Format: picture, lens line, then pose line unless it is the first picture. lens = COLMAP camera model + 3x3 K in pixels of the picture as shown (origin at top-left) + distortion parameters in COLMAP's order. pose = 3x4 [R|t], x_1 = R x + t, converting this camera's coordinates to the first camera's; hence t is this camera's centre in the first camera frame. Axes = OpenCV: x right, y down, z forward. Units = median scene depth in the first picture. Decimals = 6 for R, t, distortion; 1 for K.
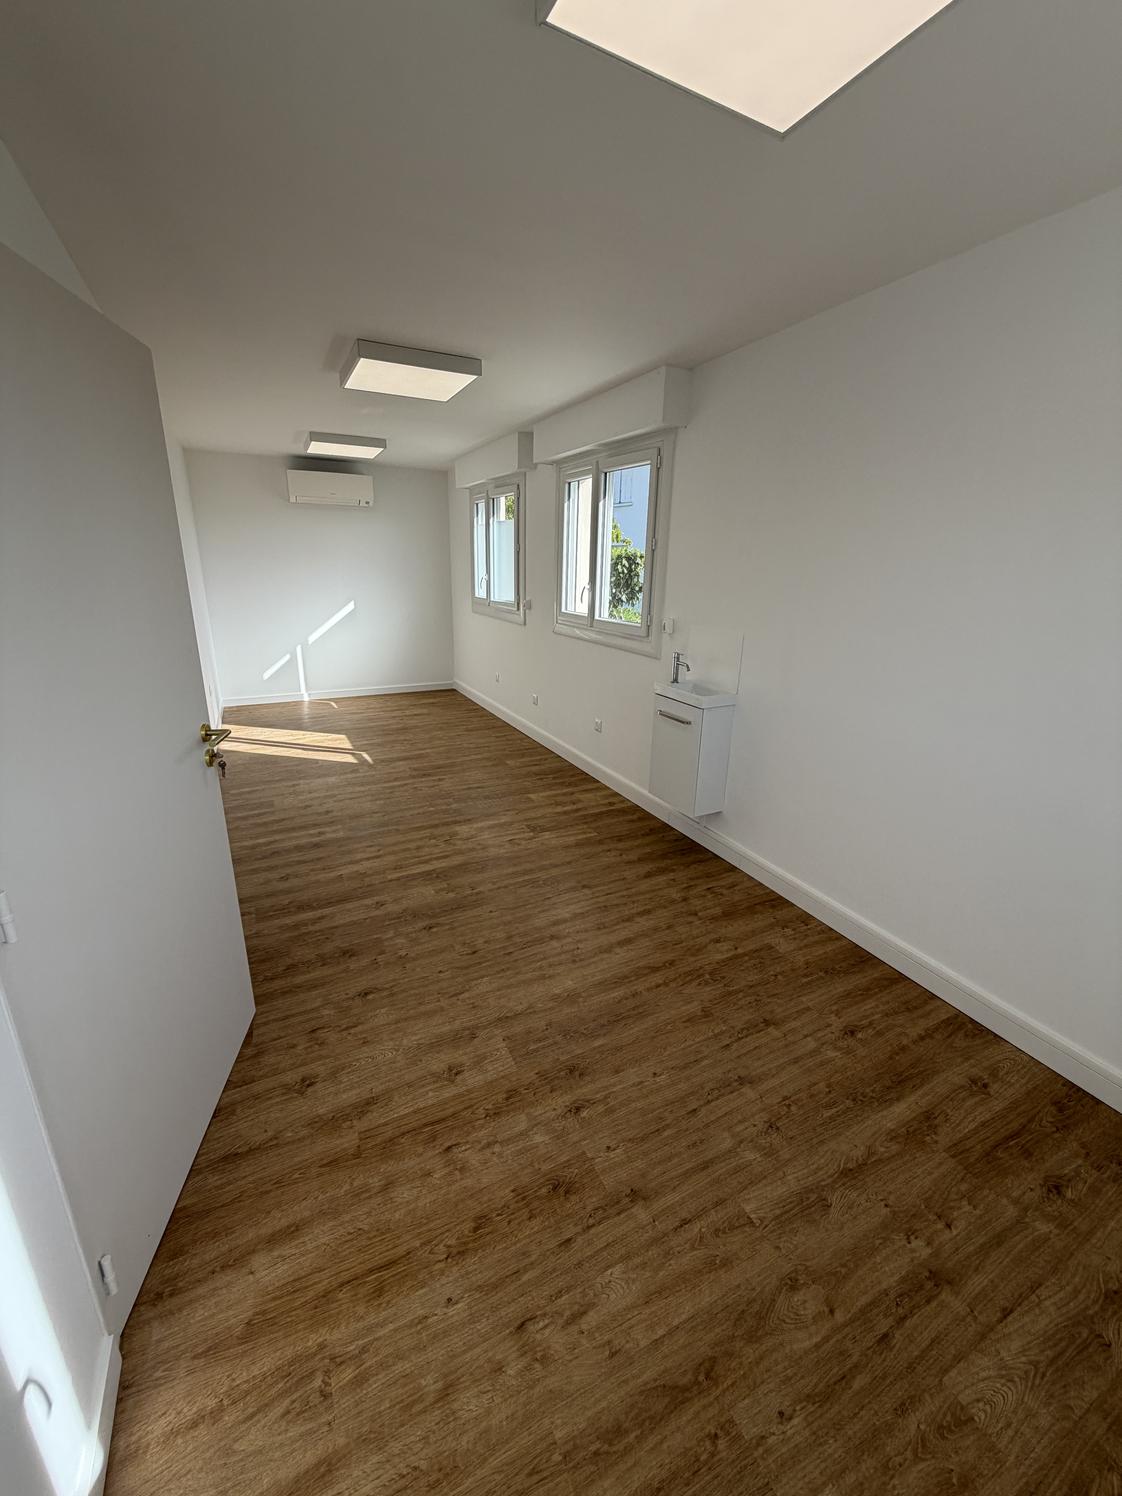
lens RADIAL K [[602.0, 0, 563.2], [0, 602.0, 746.1], [0, 0, 1]] dist [-0.005337, -0.000474]
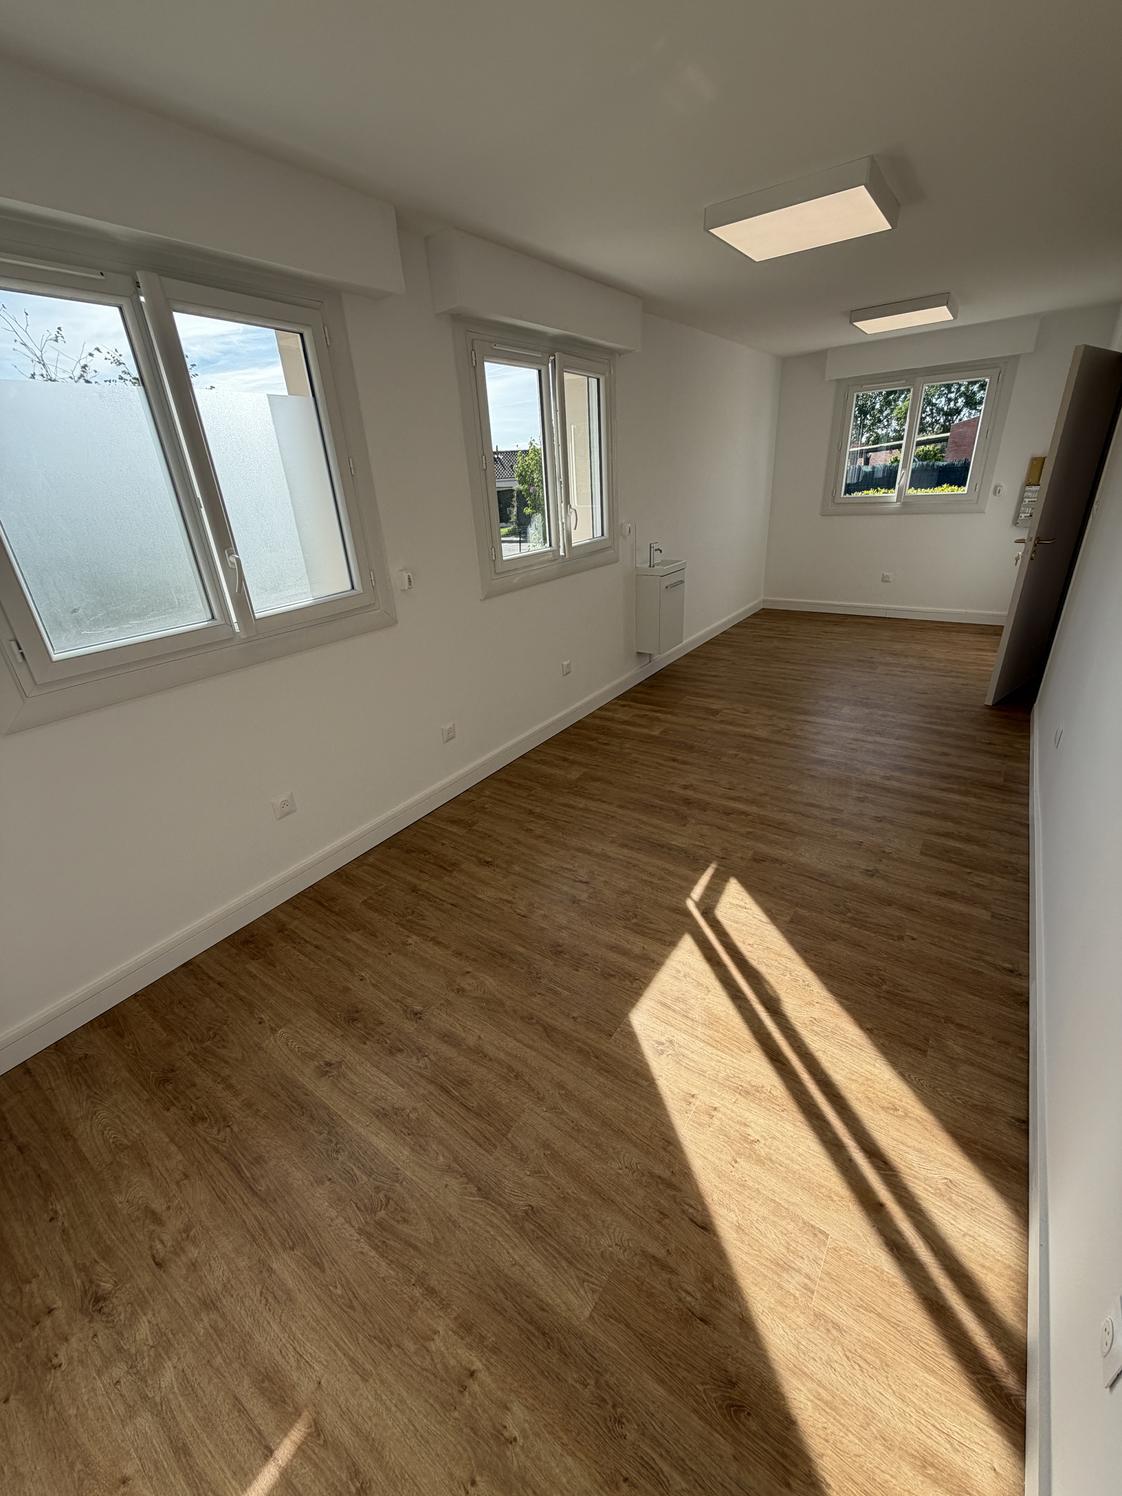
lens RADIAL K [[602.0, 0, 564.9], [0, 602.0, 742.2], [0, 0, 1]] dist [-0.005337, -0.000474]
pose [[-0.477419, -0.346875, 0.807309, -0.732176], [0.307244, 0.794879, 0.523229, -0.432159], [-0.823208, 0.497840, -0.272916, 1.344719]]
